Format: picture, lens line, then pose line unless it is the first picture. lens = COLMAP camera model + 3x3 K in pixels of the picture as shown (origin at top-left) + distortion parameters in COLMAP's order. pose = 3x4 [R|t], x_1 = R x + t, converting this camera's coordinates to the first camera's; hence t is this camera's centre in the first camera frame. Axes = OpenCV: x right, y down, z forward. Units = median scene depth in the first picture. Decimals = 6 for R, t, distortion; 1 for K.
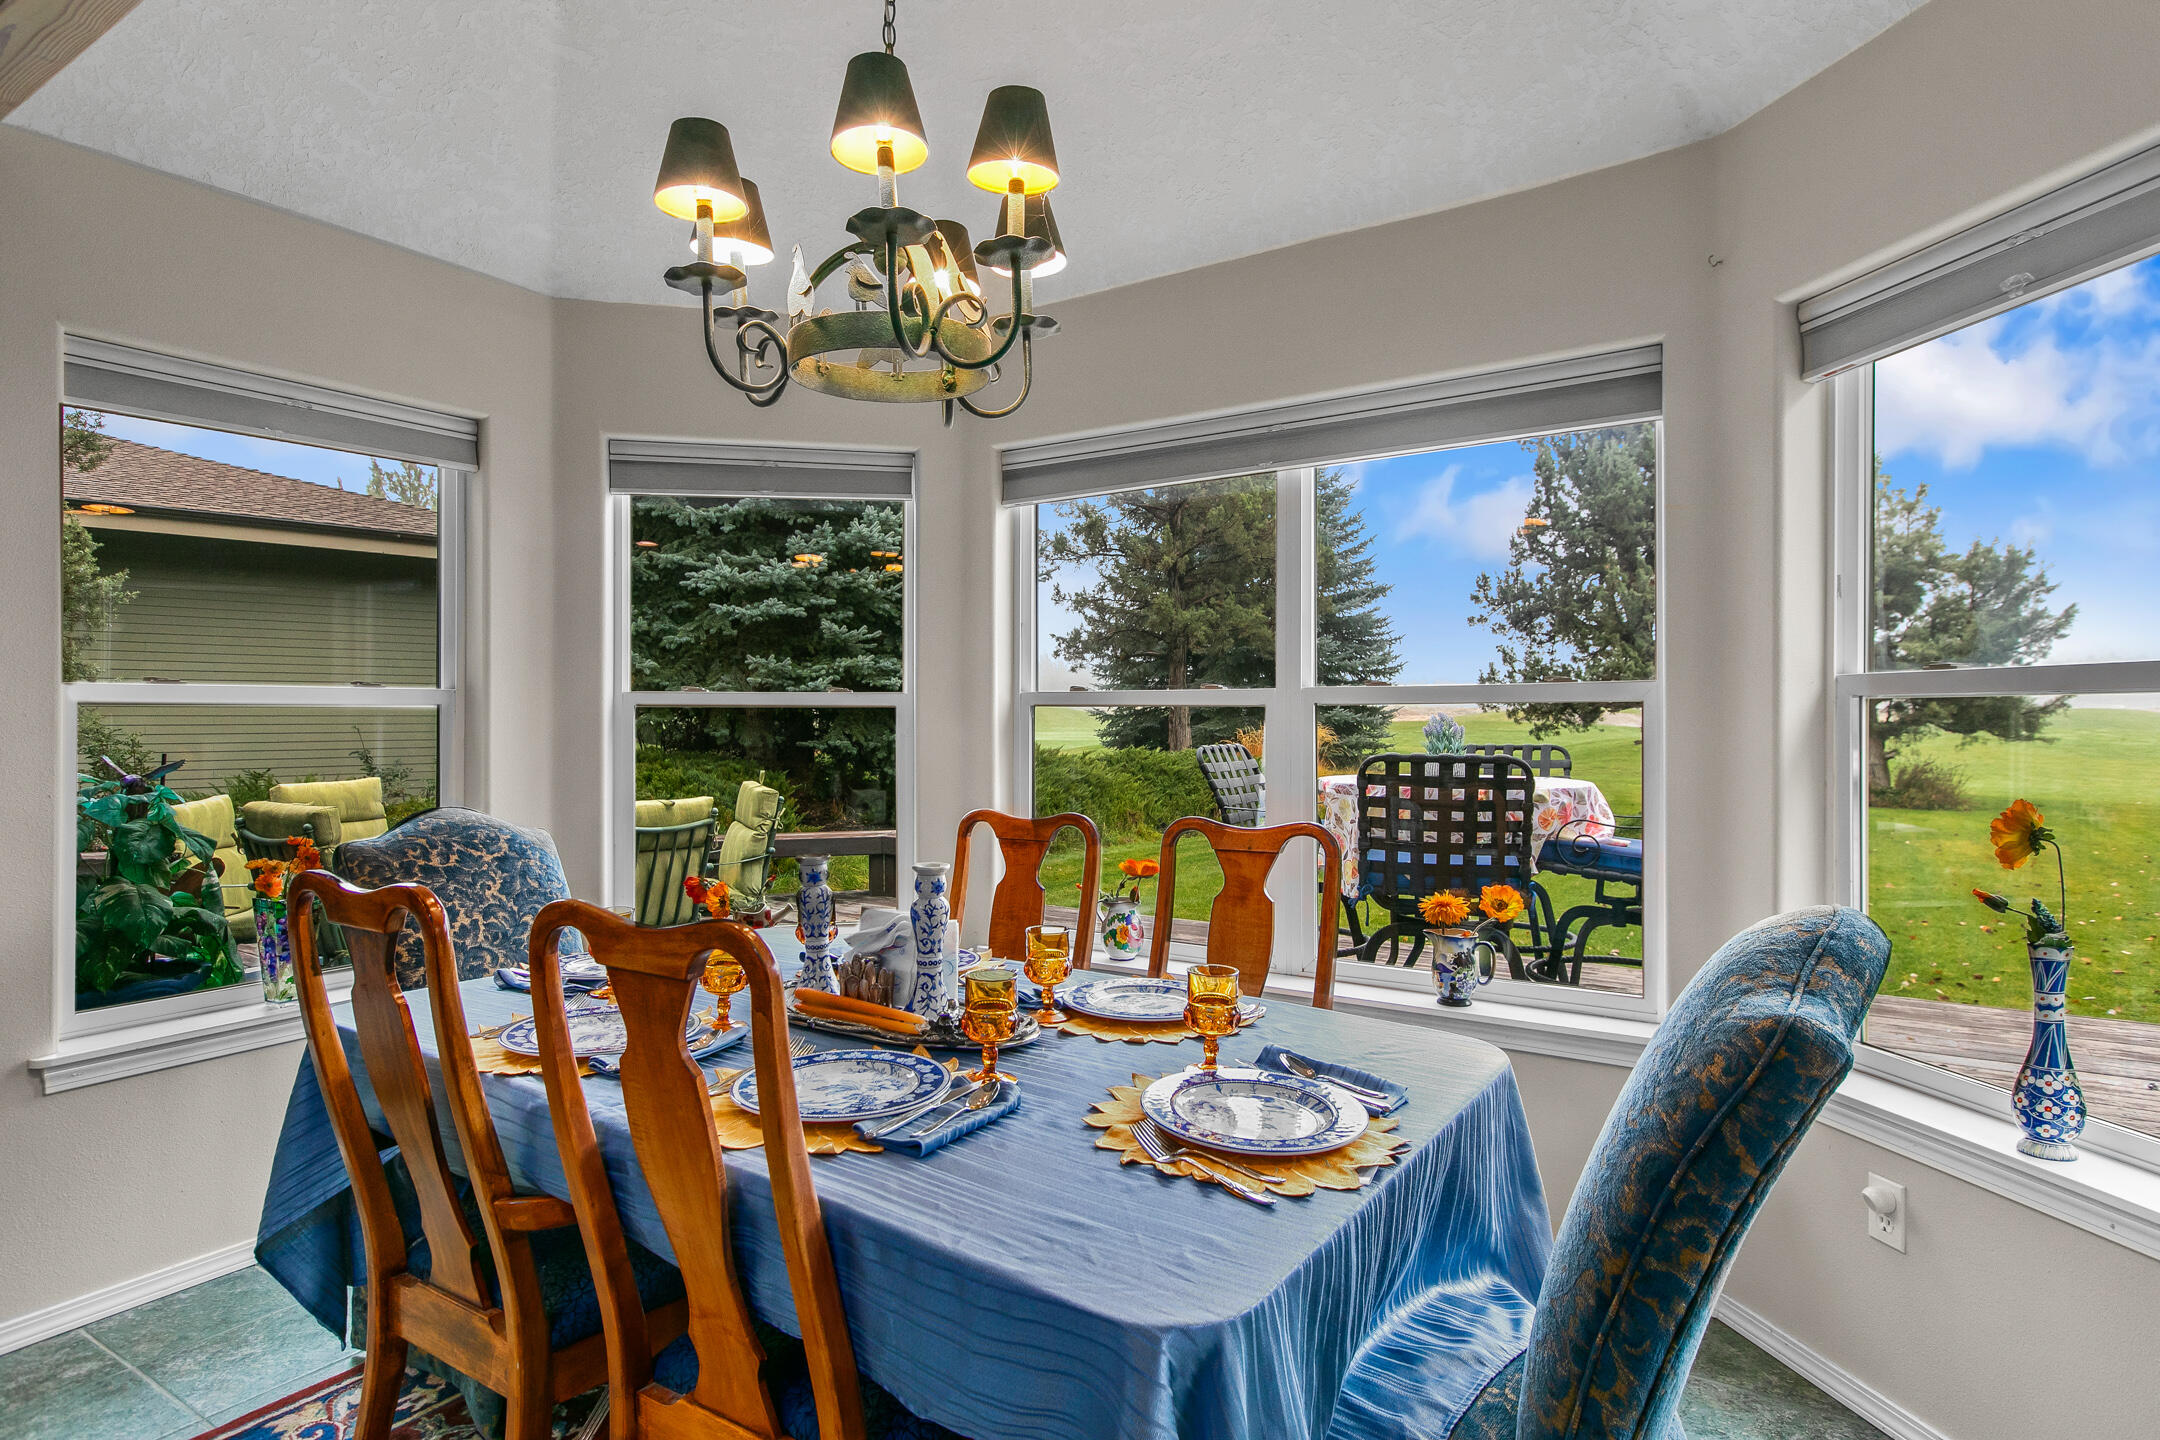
lens RADIAL K [[1151.1, 0, 1080.0], [0, 1151.1, 720.0], [0, 0, 1]] dist [-0.002032, -0.000720]
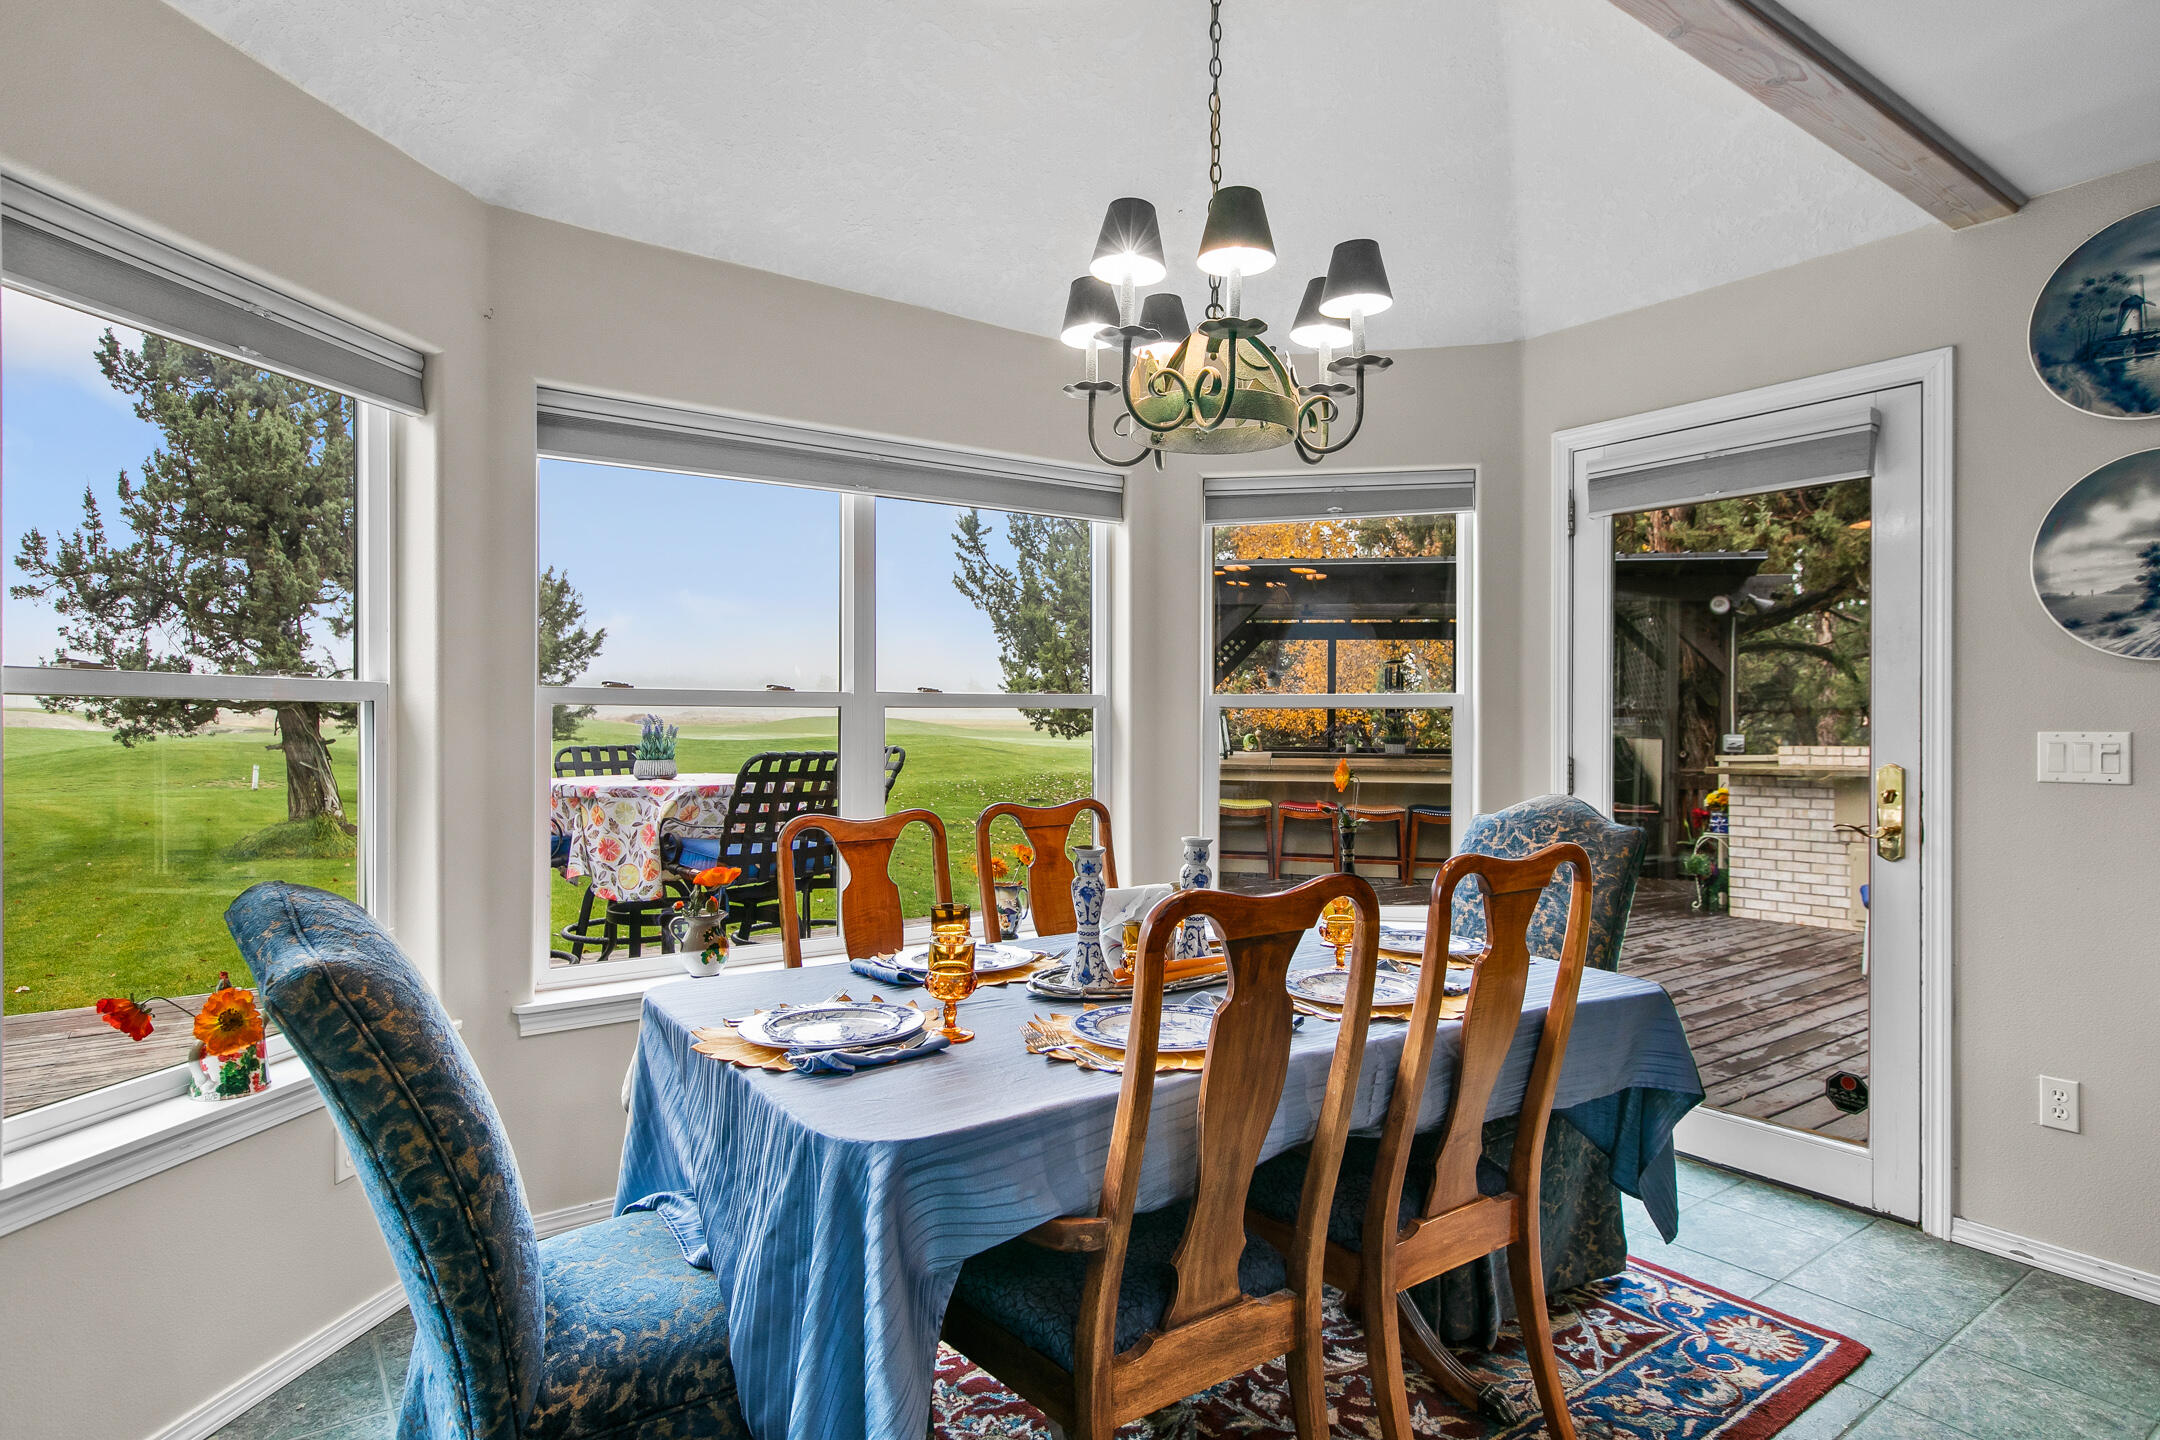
lens RADIAL K [[1177.7, 0, 1078.8], [0, 1177.7, 724.0], [0, 0, 1]] dist [0.002321, 0.000725]
pose [[0.367960, -0.000377, 0.929842, -0.641745], [-0.000412, 1.000000, 0.000569, 0.001847], [-0.929842, -0.000592, 0.367959, 0.313048]]
